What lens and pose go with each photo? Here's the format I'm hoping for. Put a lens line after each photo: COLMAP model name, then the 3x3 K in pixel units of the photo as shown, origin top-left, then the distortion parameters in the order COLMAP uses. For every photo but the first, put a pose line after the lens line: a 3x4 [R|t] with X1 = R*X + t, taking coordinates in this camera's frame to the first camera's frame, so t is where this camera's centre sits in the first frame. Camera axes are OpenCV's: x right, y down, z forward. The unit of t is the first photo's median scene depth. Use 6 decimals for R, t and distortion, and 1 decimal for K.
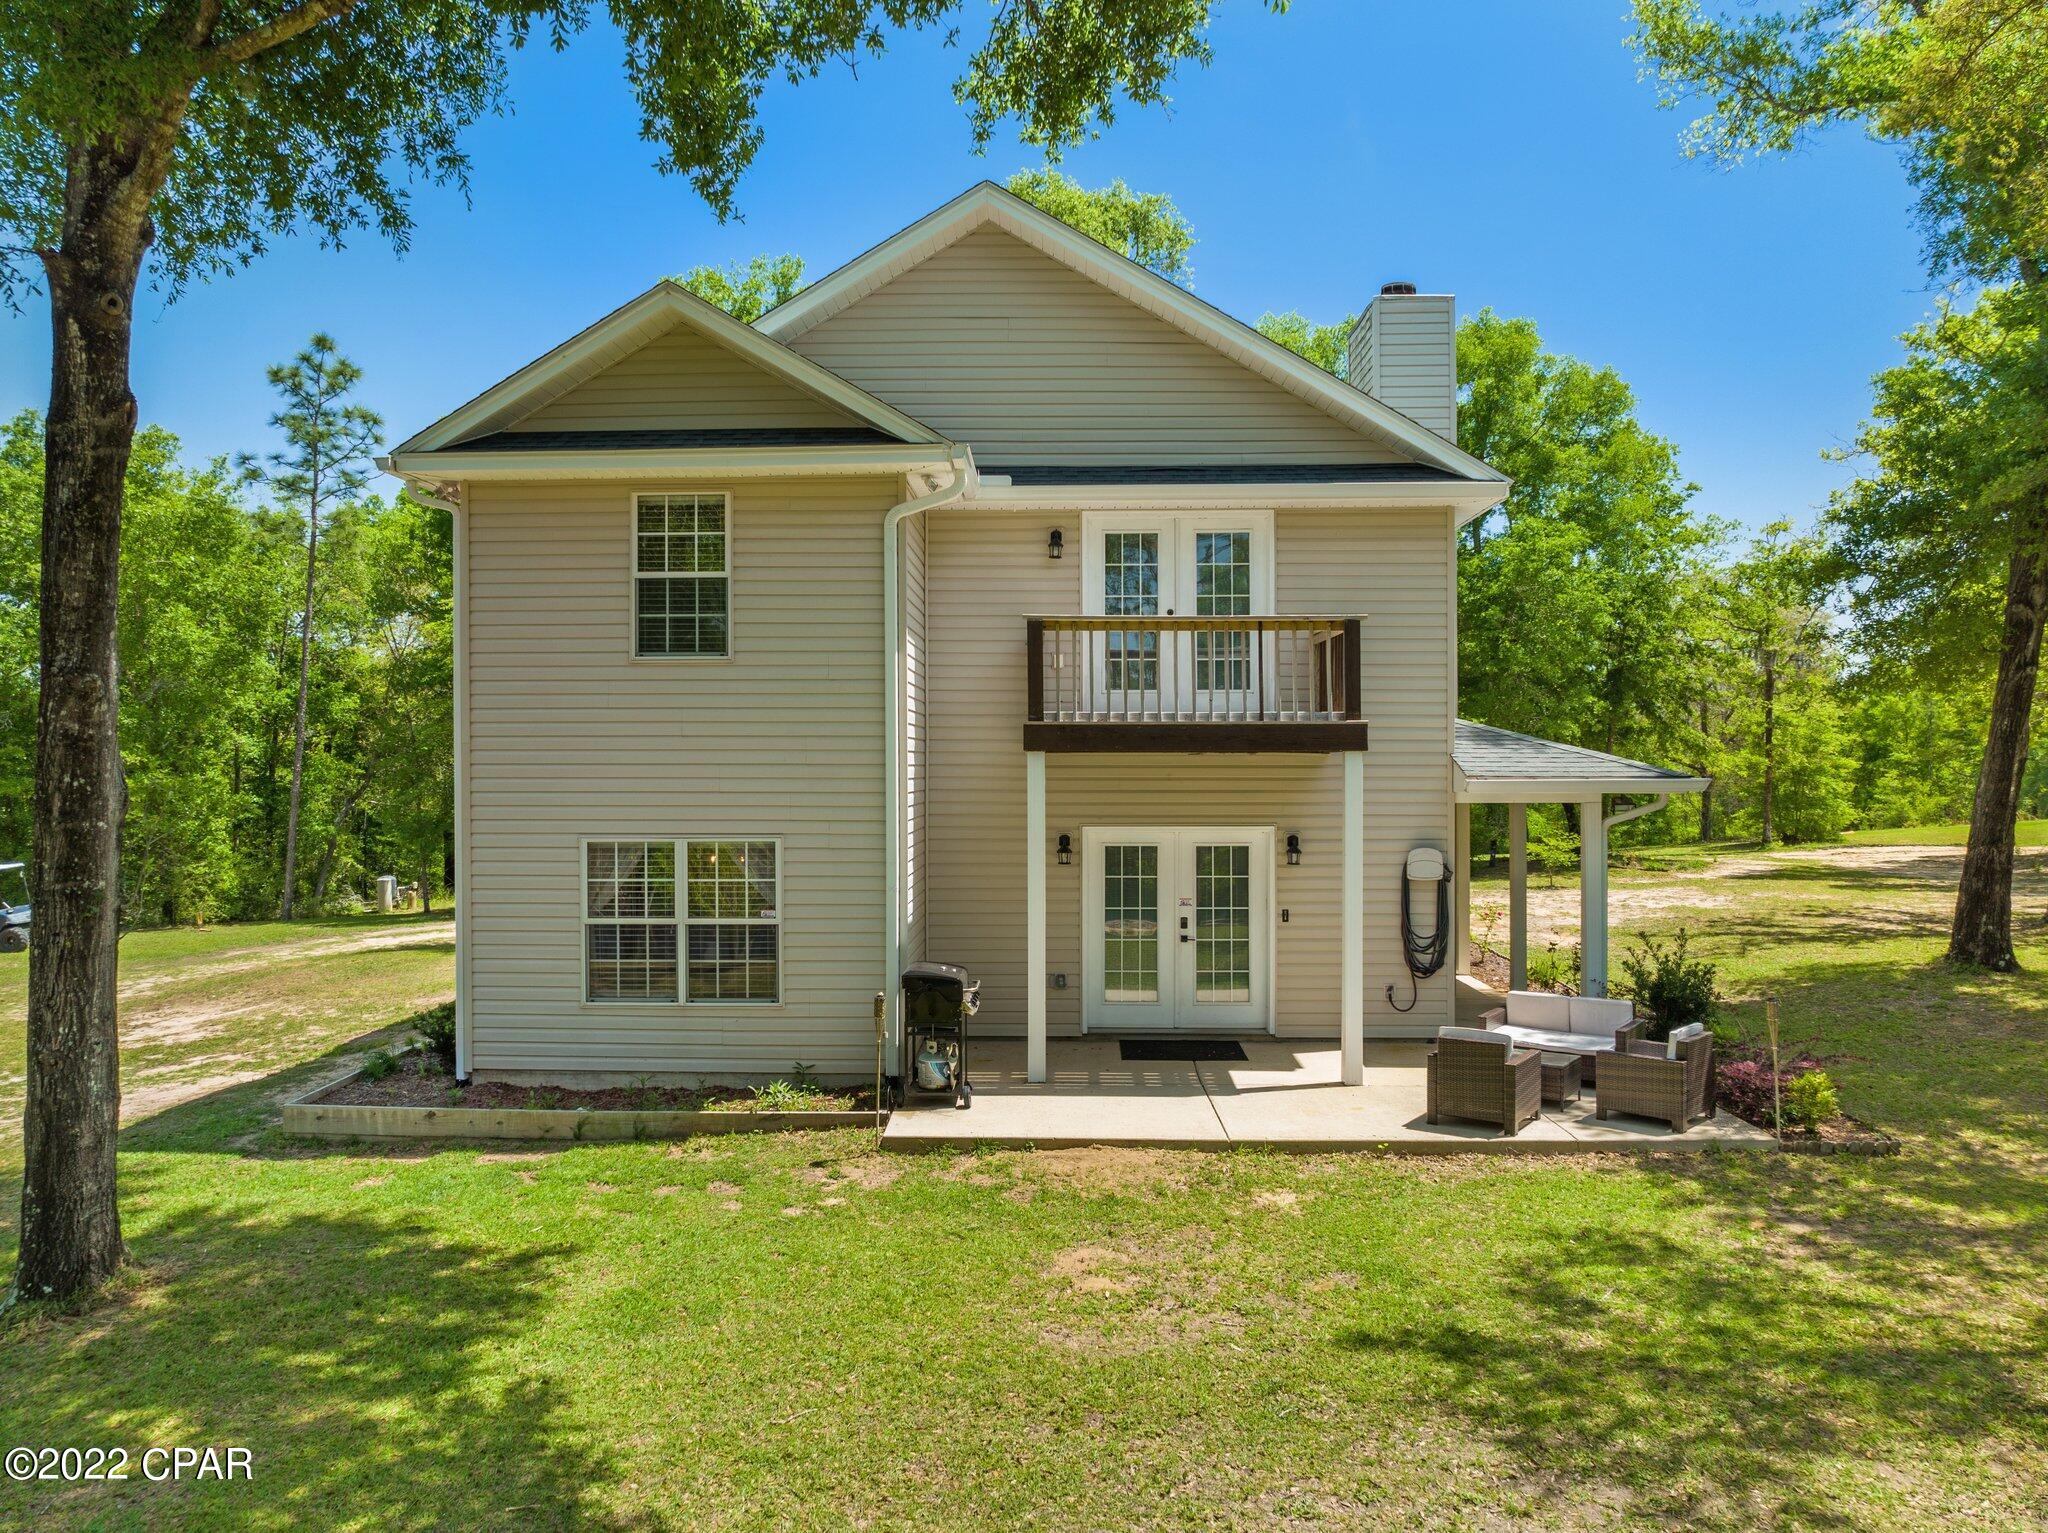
lens RADIAL K [[1402.3, 0, 1026.2], [0, 1402.3, 773.1], [0, 0, 1]] dist [-0.021889, 0.001203]
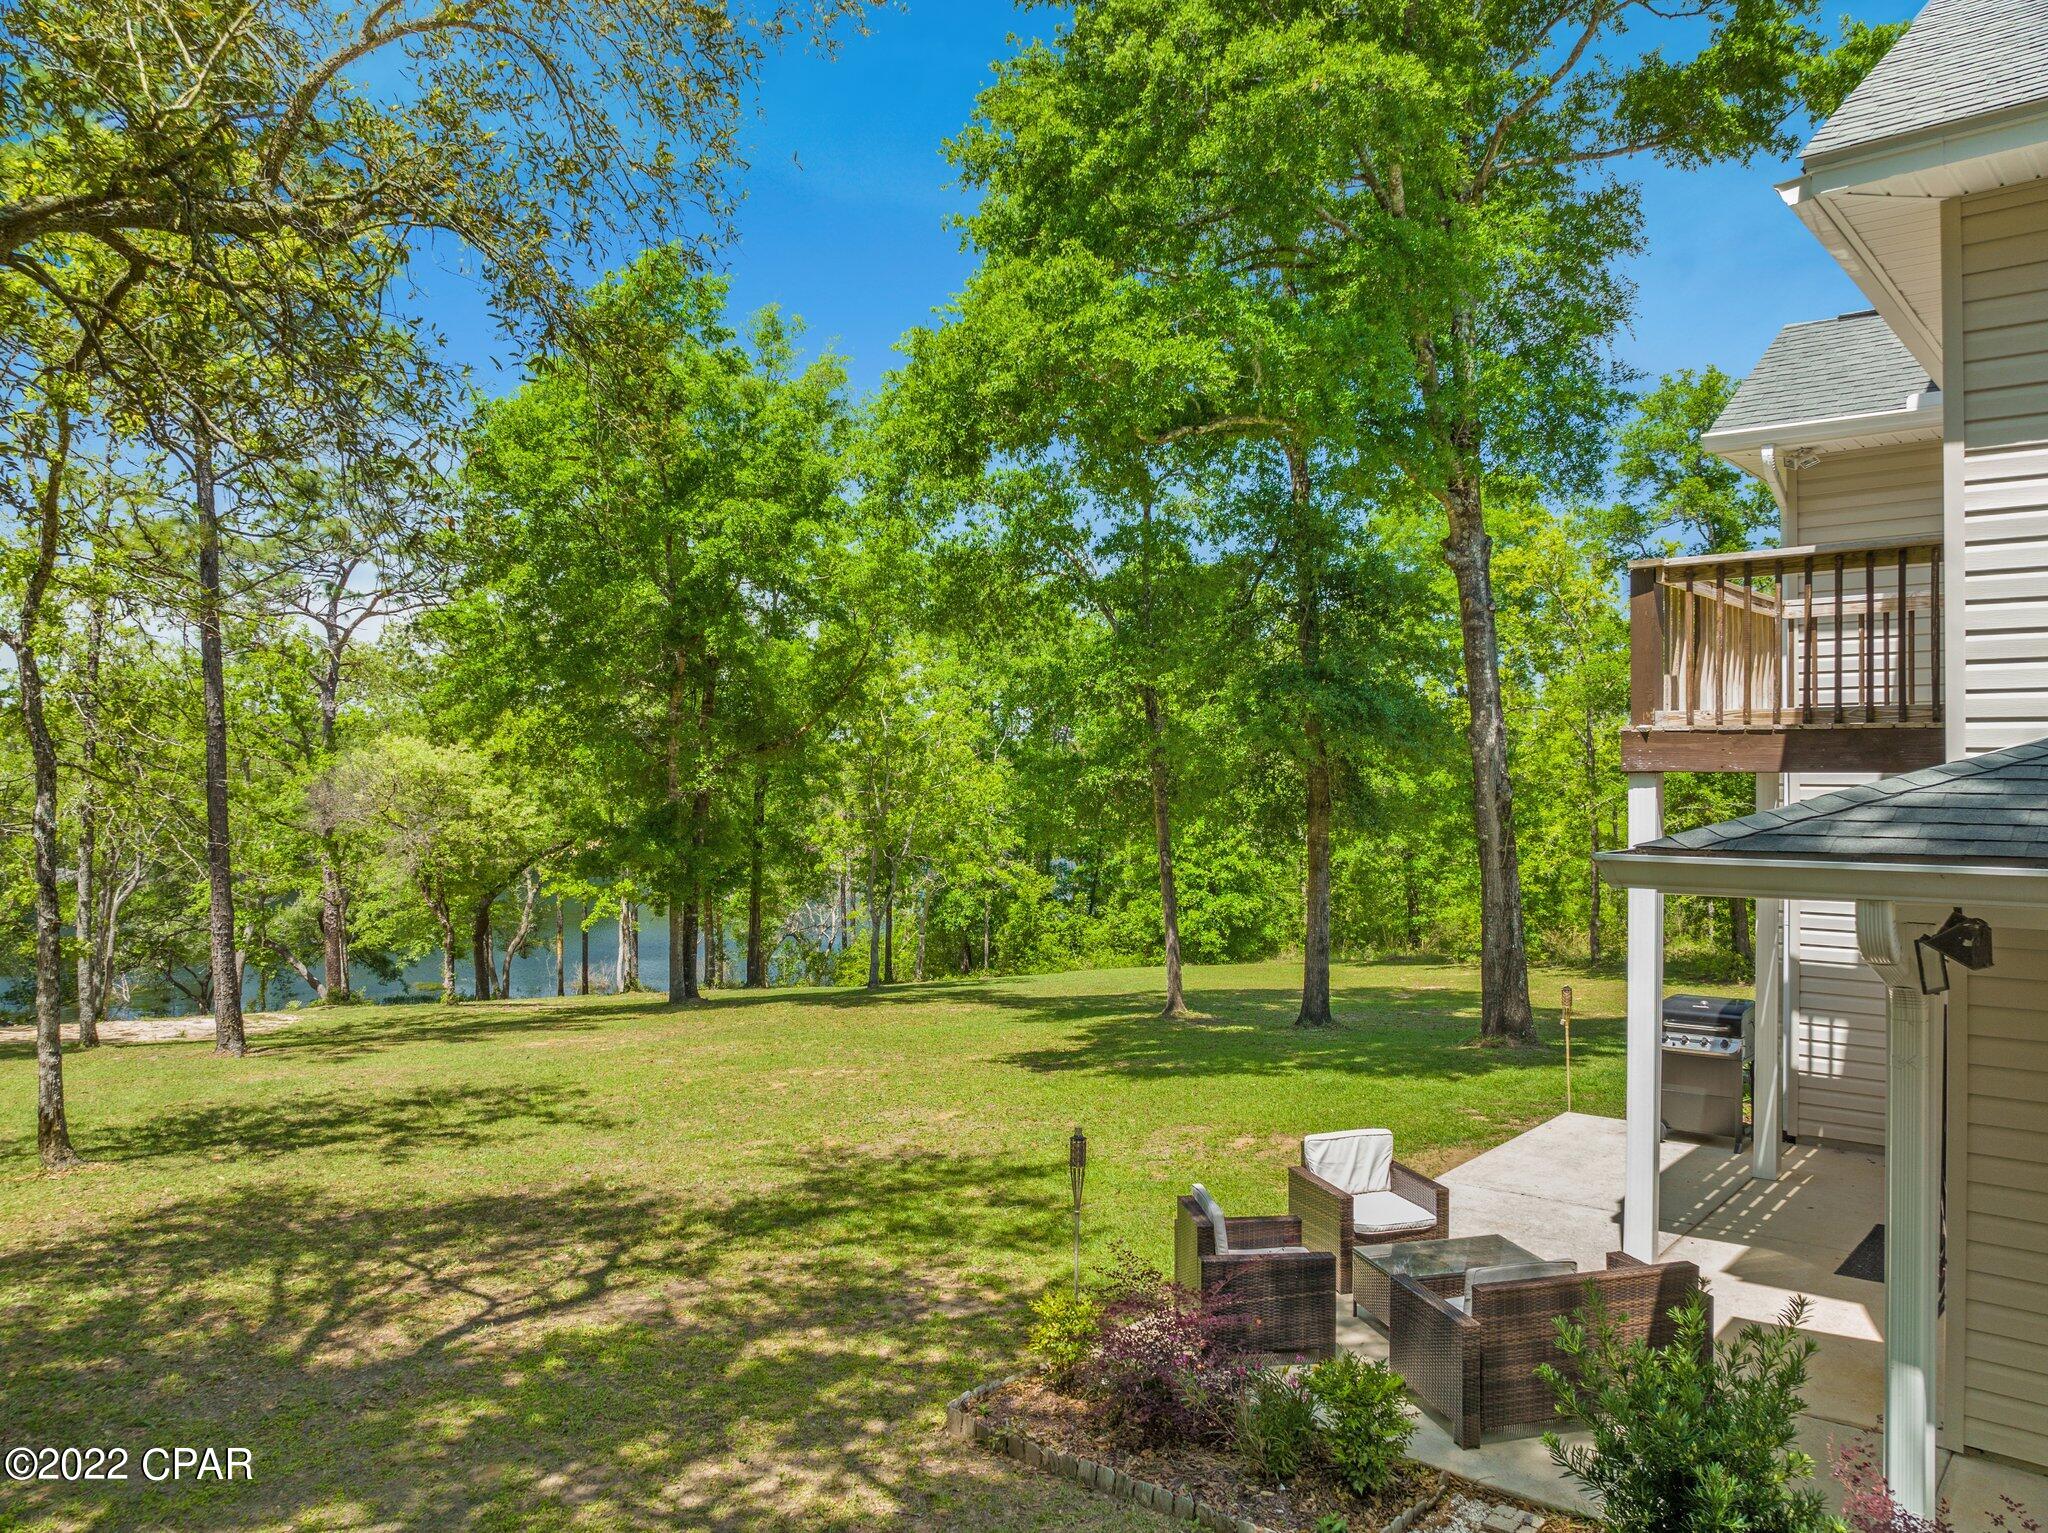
lens RADIAL K [[1427.7, 0, 1019.7], [0, 1427.7, 776.2], [0, 0, 1]] dist [-0.031176, -0.000886]
pose [[-0.629303, 0.006733, -0.777130, 1.004098], [-0.004881, 0.999909, 0.012615, -0.022853], [0.777144, 0.011731, -0.629213, 1.305824]]
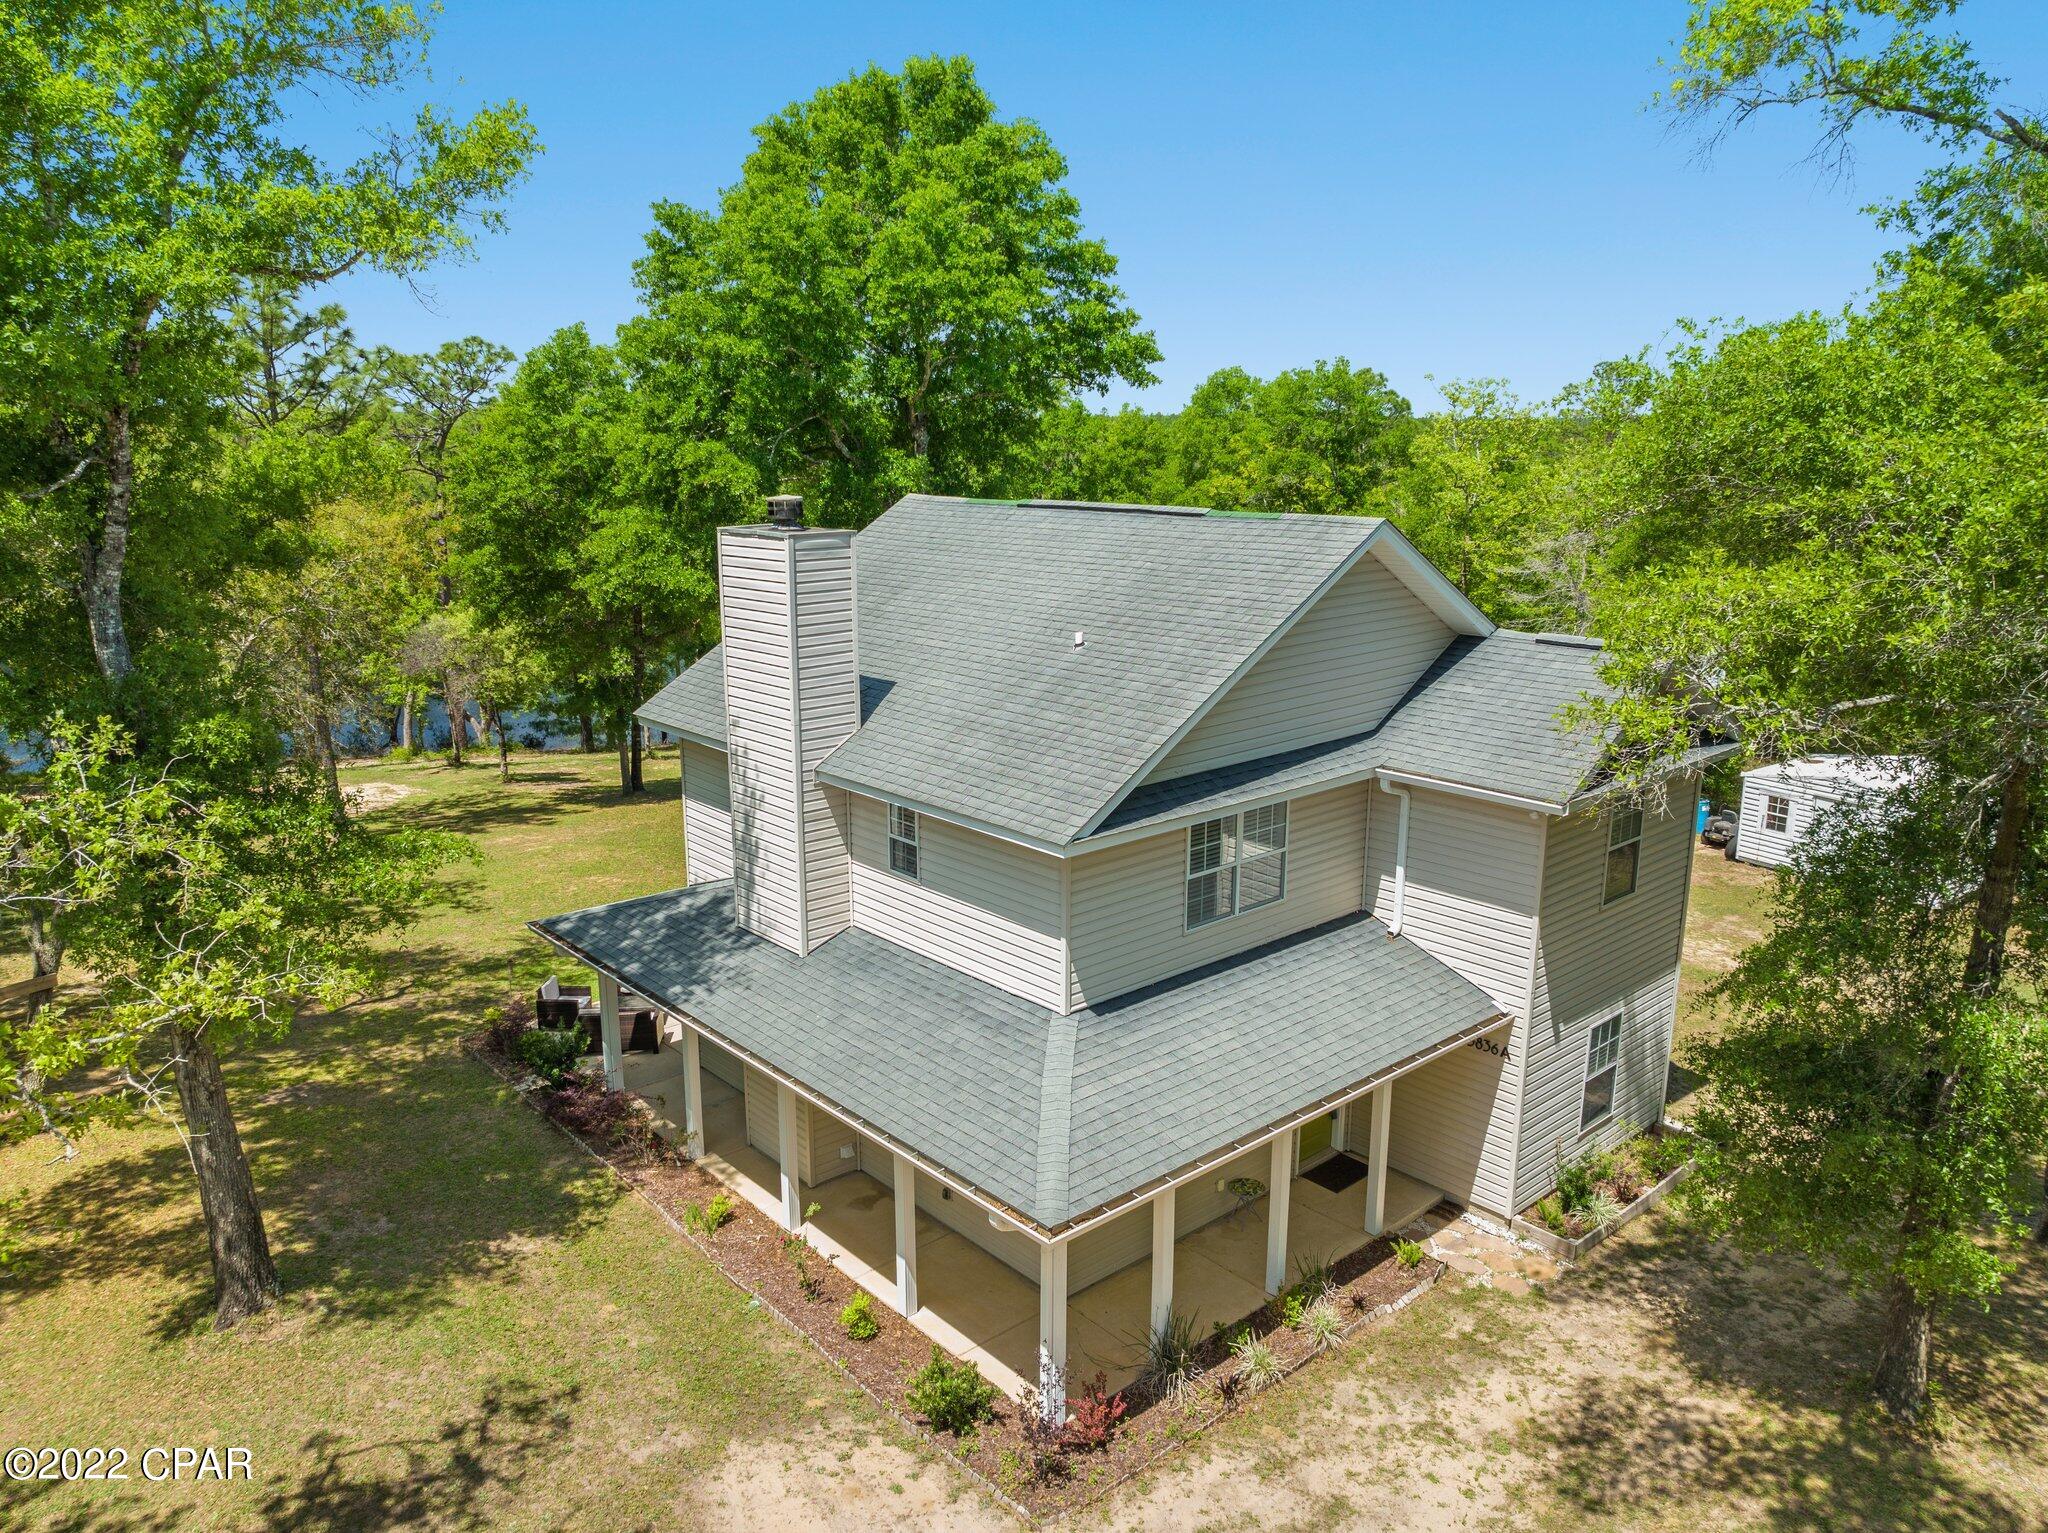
lens RADIAL K [[1438.8, 0, 1024.3], [0, 1438.8, 756.9], [0, 0, 1]] dist [-0.039481, -0.008224]
pose [[-0.726697, 0.156321, -0.668936, 1.260659], [-0.000822, 0.973567, 0.228401, -0.553989], [0.686958, 0.166528, -0.707359, 2.698455]]
